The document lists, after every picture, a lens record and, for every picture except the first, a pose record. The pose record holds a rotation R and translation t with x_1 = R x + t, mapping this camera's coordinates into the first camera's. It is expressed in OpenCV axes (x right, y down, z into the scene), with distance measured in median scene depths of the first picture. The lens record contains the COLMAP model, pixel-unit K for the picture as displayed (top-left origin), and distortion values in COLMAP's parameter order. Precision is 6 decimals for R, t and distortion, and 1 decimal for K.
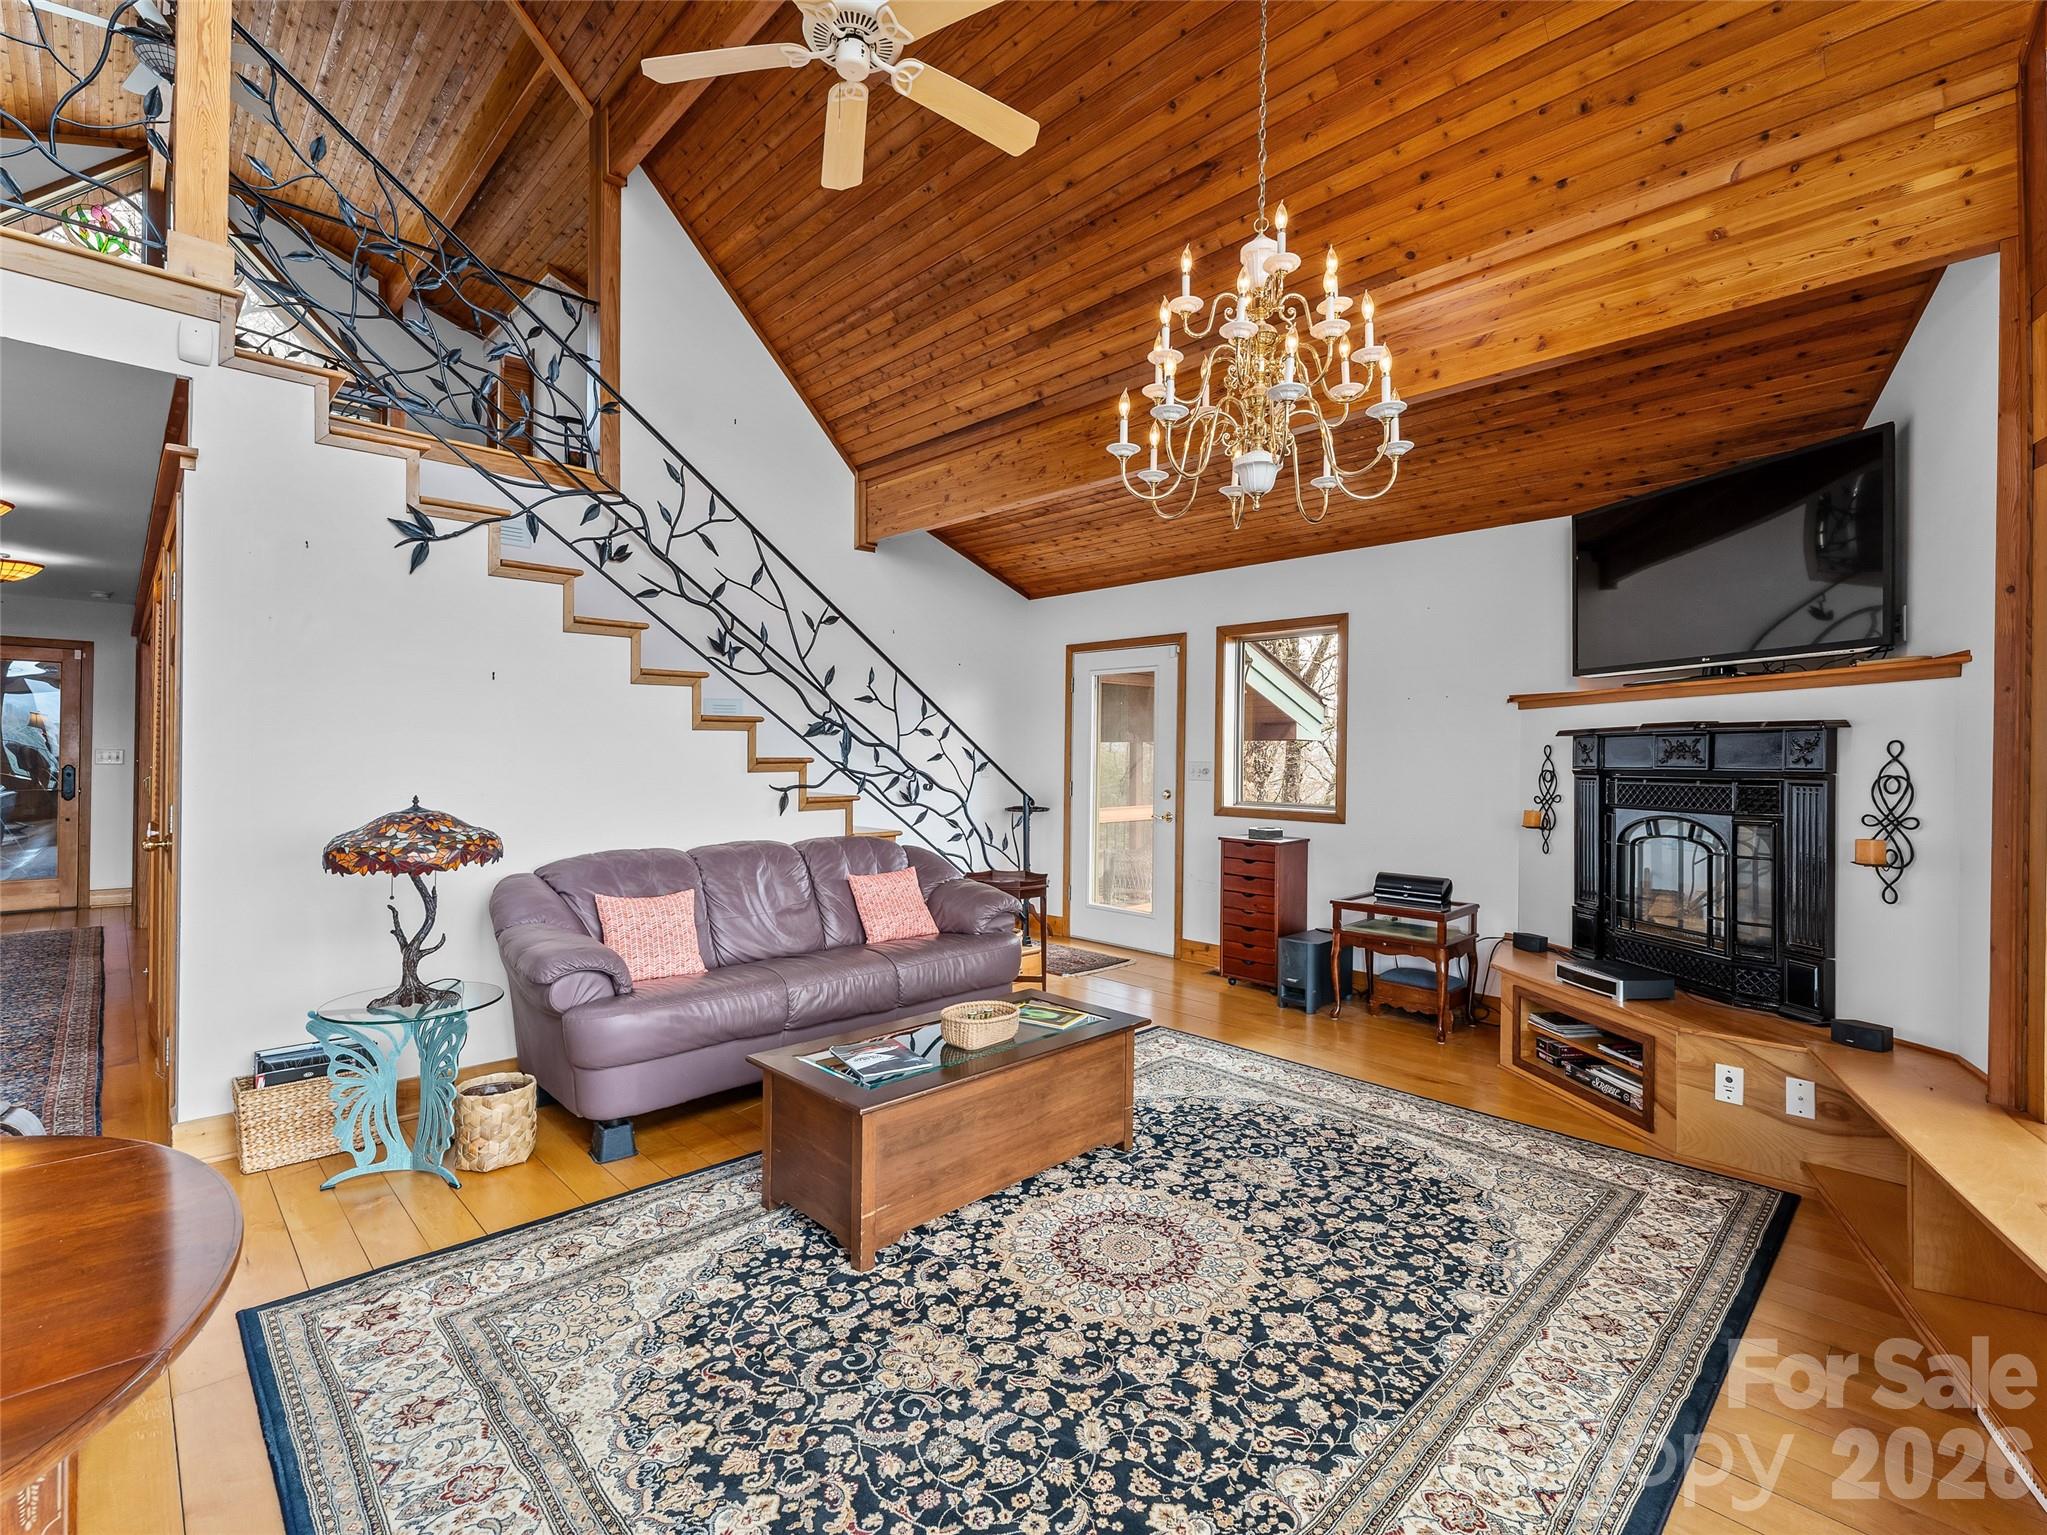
lens RADIAL K [[942.7, 0, 1018.5], [0, 942.7, 750.9], [0, 0, 1]] dist [-0.000219, -0.000400]
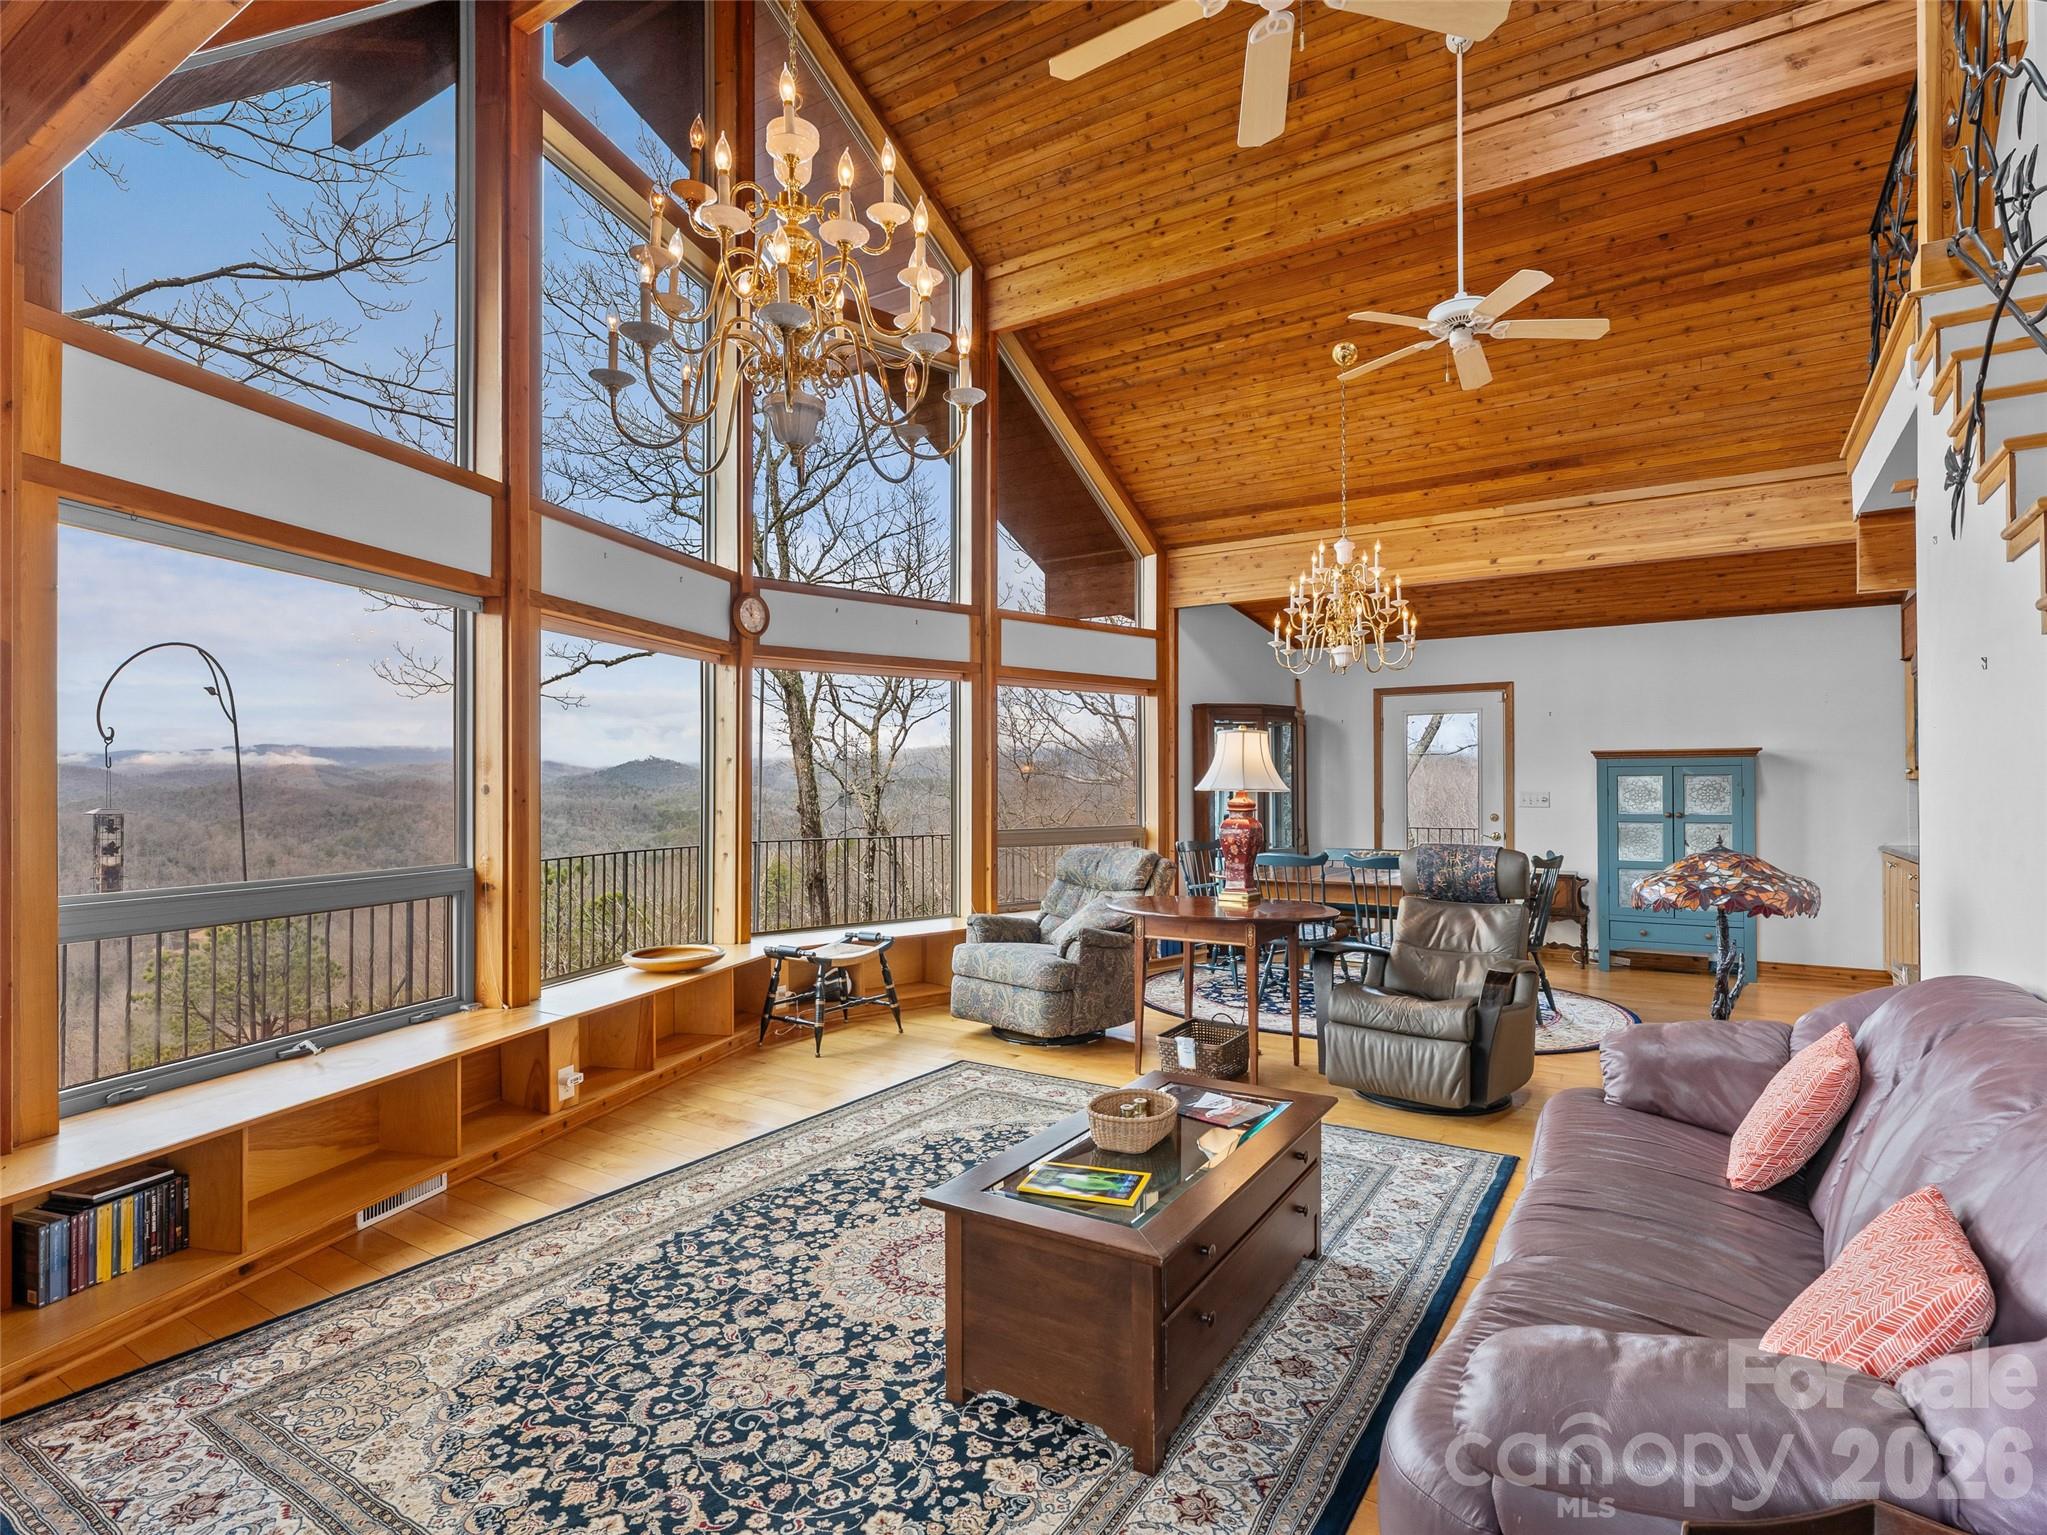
lens RADIAL K [[1052.3, 0, 1023.5], [0, 1052.3, 767.5], [0, 0, 1]] dist [0.002536, 0.000469]
pose [[-0.974157, -0.014633, -0.225396, 0.271241], [-0.008240, 0.999537, -0.029280, 0.018447], [0.225721, -0.026666, -0.973827, 1.966472]]
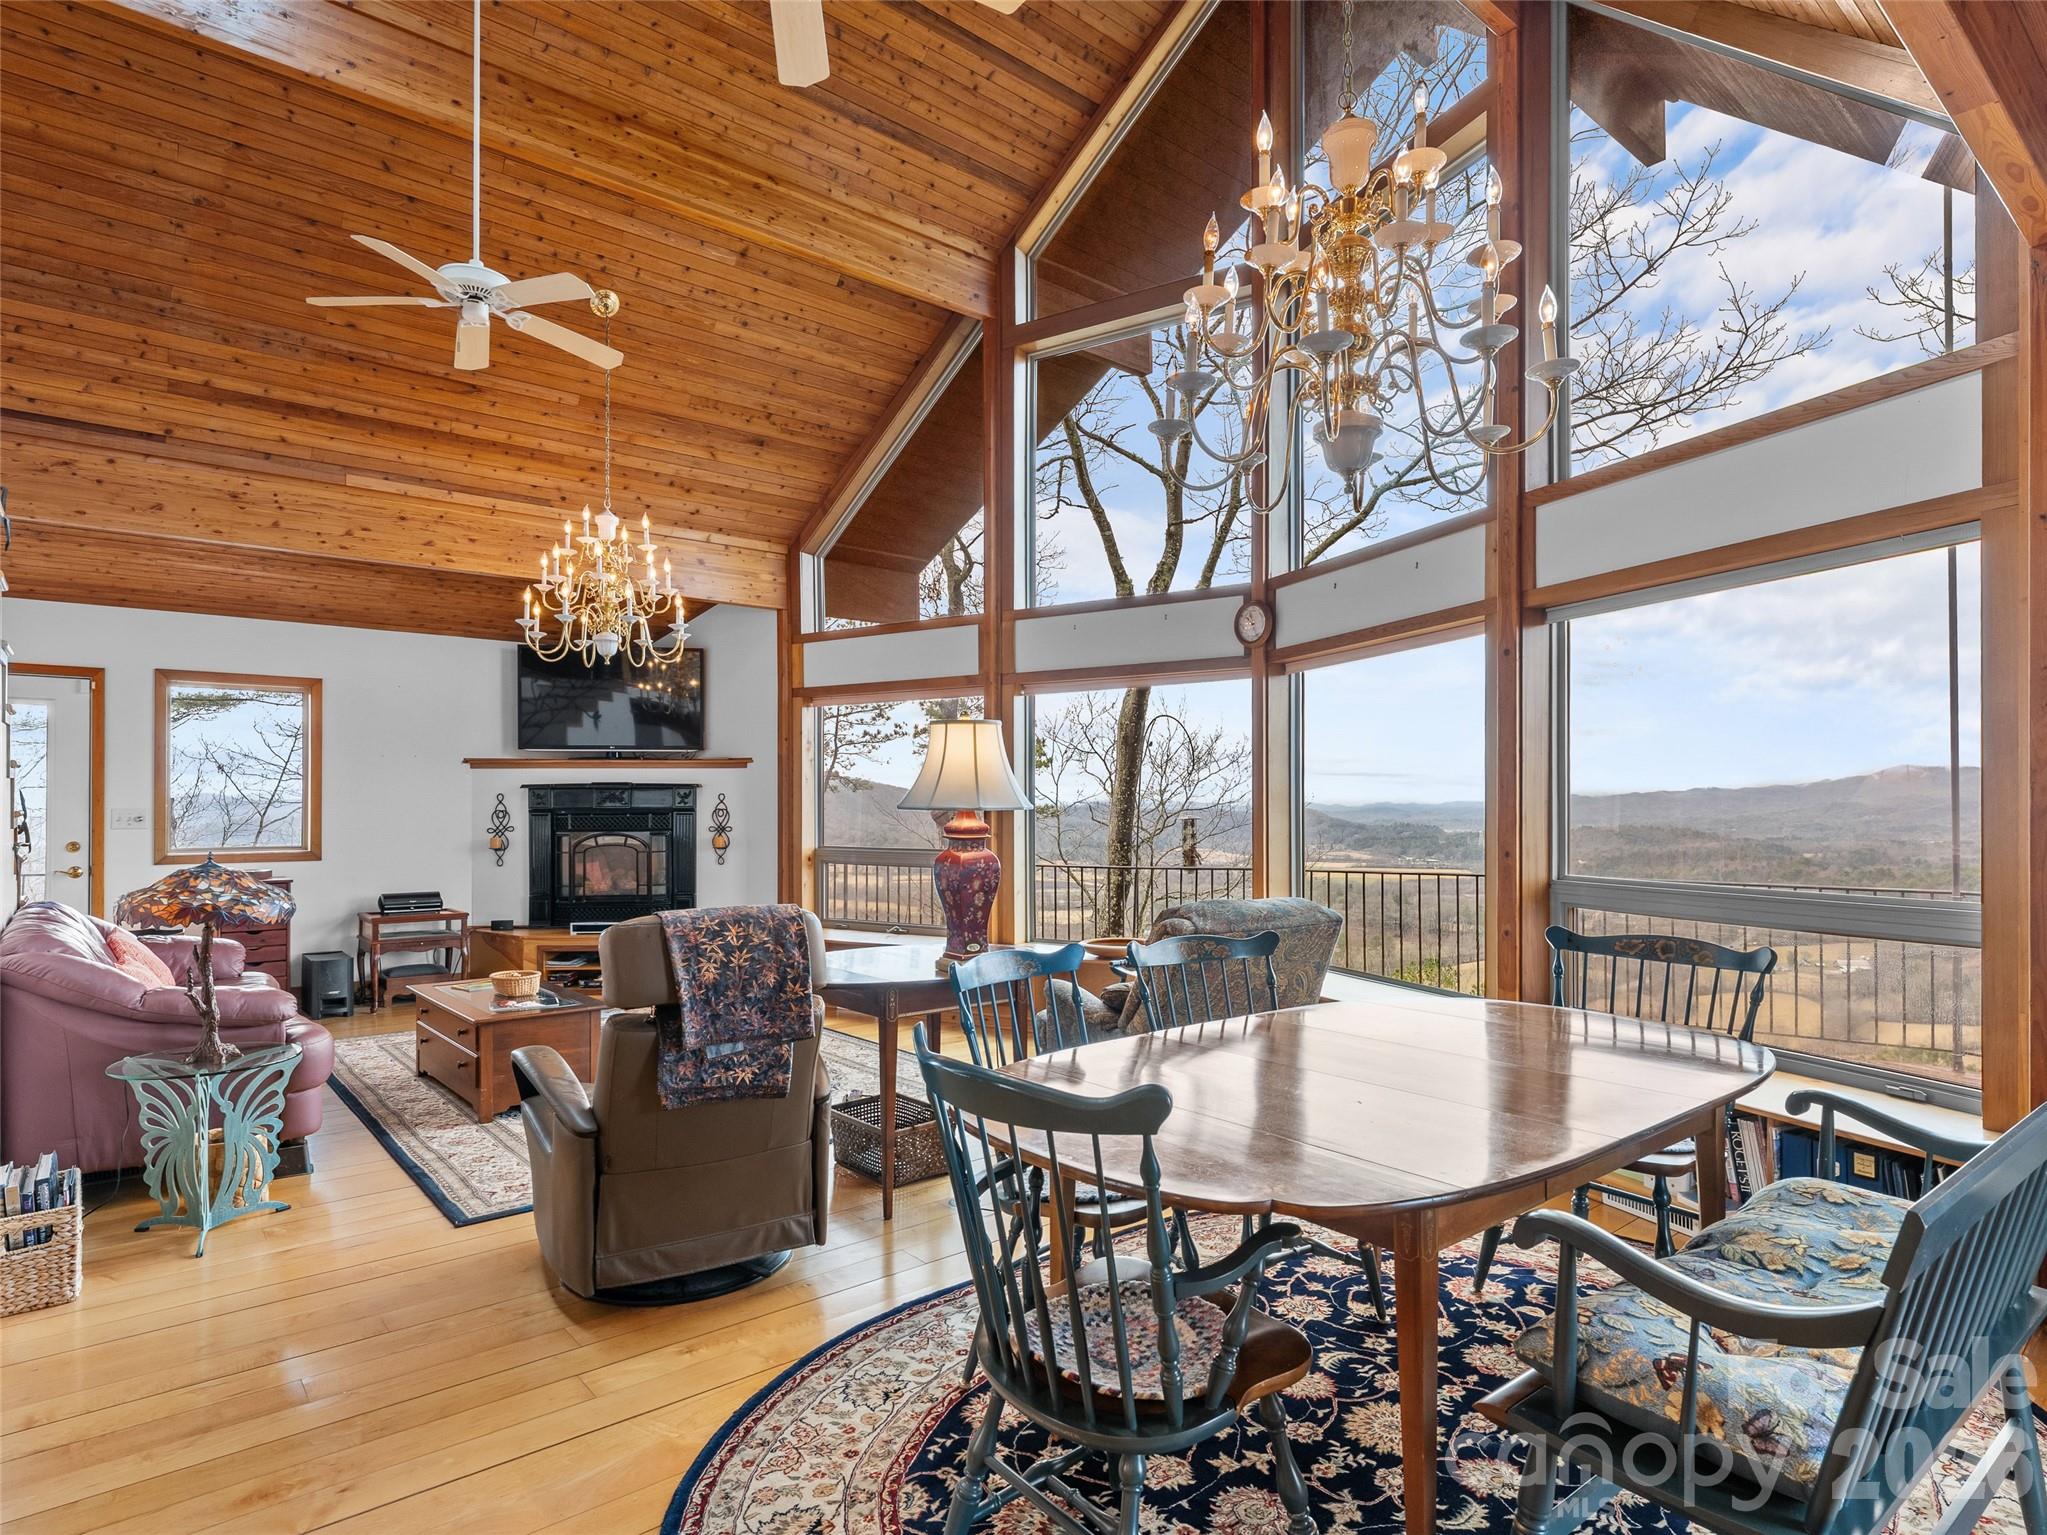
lens RADIAL K [[1113.1, 0, 1027.9], [0, 1113.1, 802.8], [0, 0, 1]] dist [-0.000275, -0.000474]
pose [[0.075117, -0.008148, 0.997141, -1.861459], [-0.003398, 0.999959, 0.008427, -0.015597], [-0.997169, -0.004022, 0.075086, 0.050635]]
